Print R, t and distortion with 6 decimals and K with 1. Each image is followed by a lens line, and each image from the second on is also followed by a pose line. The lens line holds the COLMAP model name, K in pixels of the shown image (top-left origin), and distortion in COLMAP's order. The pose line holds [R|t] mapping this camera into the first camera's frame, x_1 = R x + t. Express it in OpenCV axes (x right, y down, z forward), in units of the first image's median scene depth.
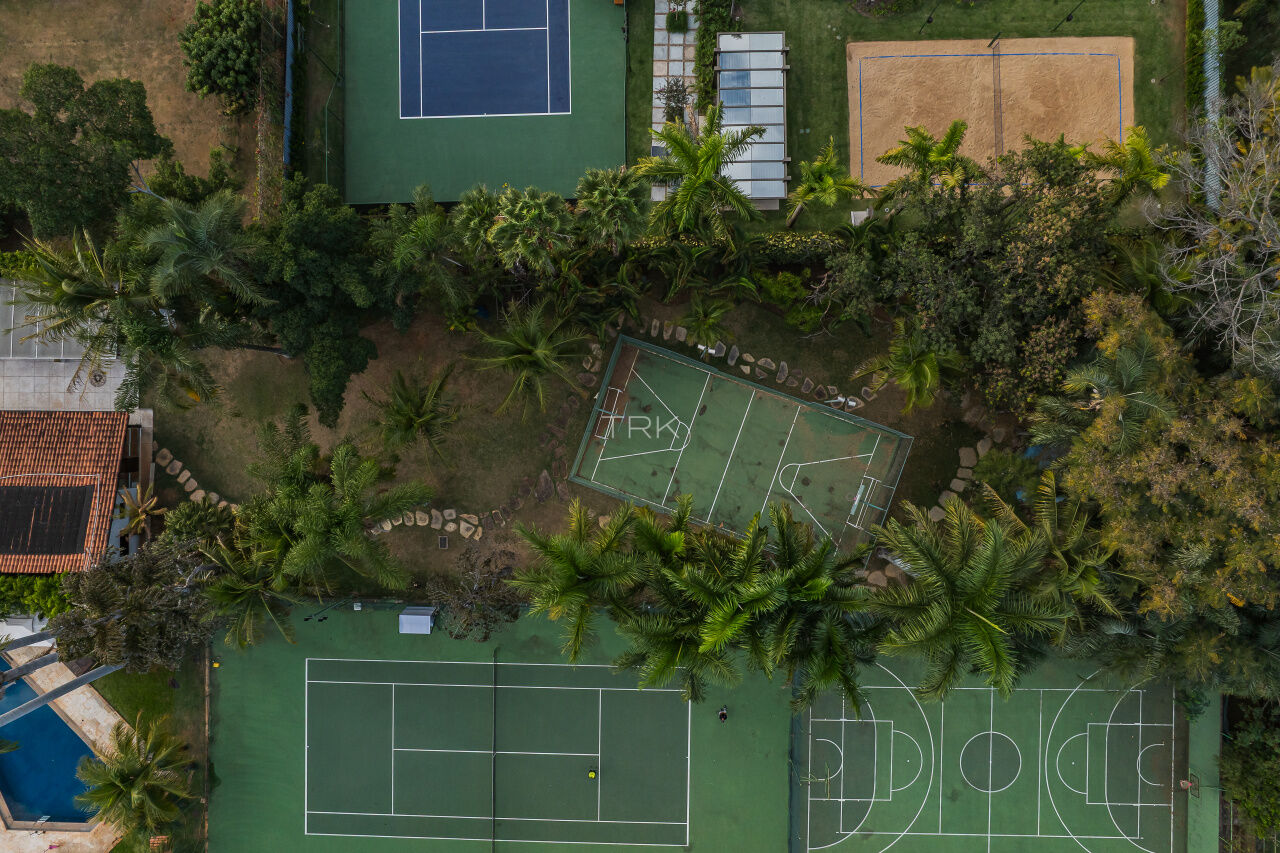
lens RADIAL K [[900.6, 0, 641.9], [0, 900.6, 421.8], [0, 0, 1]] dist [-0.029263, 0.016575]
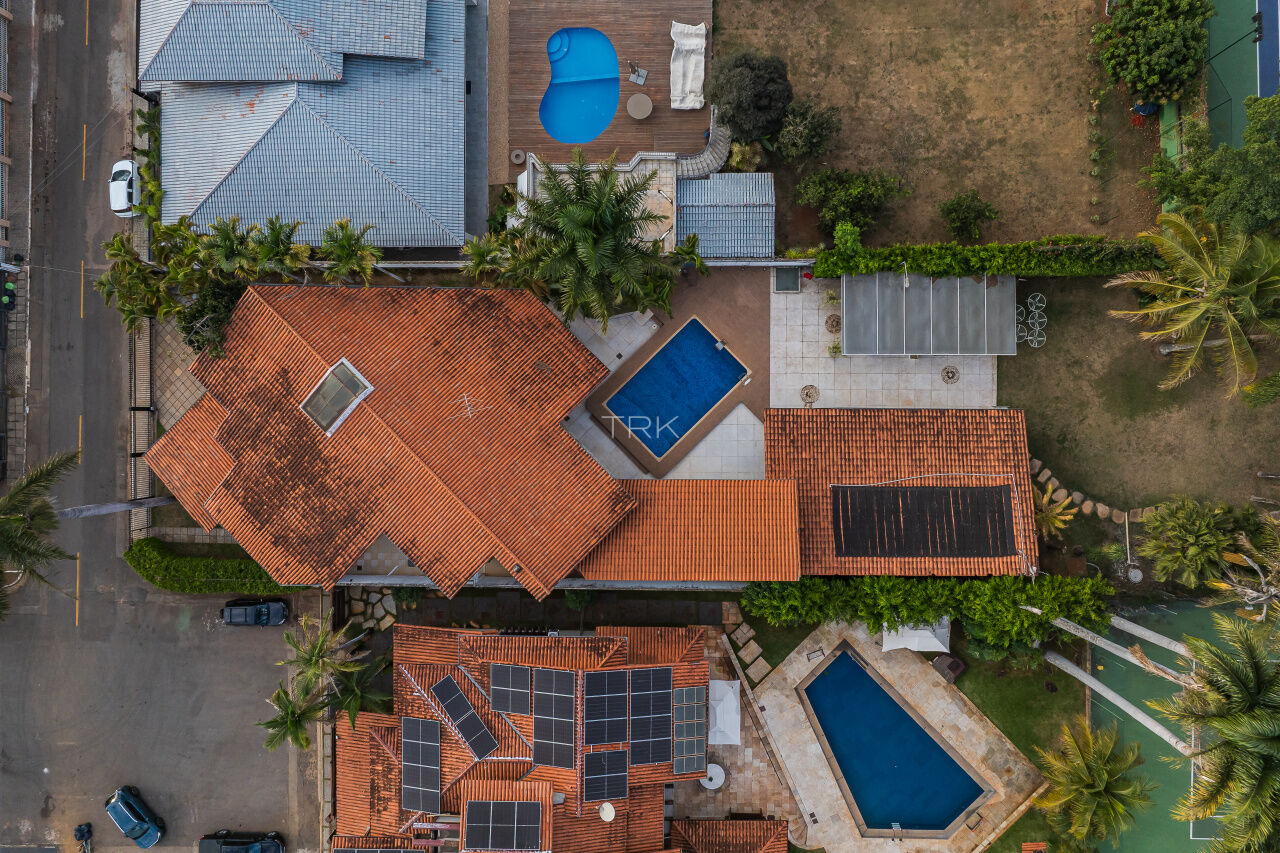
lens RADIAL K [[900.6, 0, 637.4], [0, 900.6, 429.0], [0, 0, 1]] dist [-0.029263, 0.016575]
pose [[0.999989, -0.003535, -0.003134, -0.953218], [0.003560, 0.999960, 0.008155, 0.000672], [0.003105, -0.008166, 0.999962, 0.019797]]
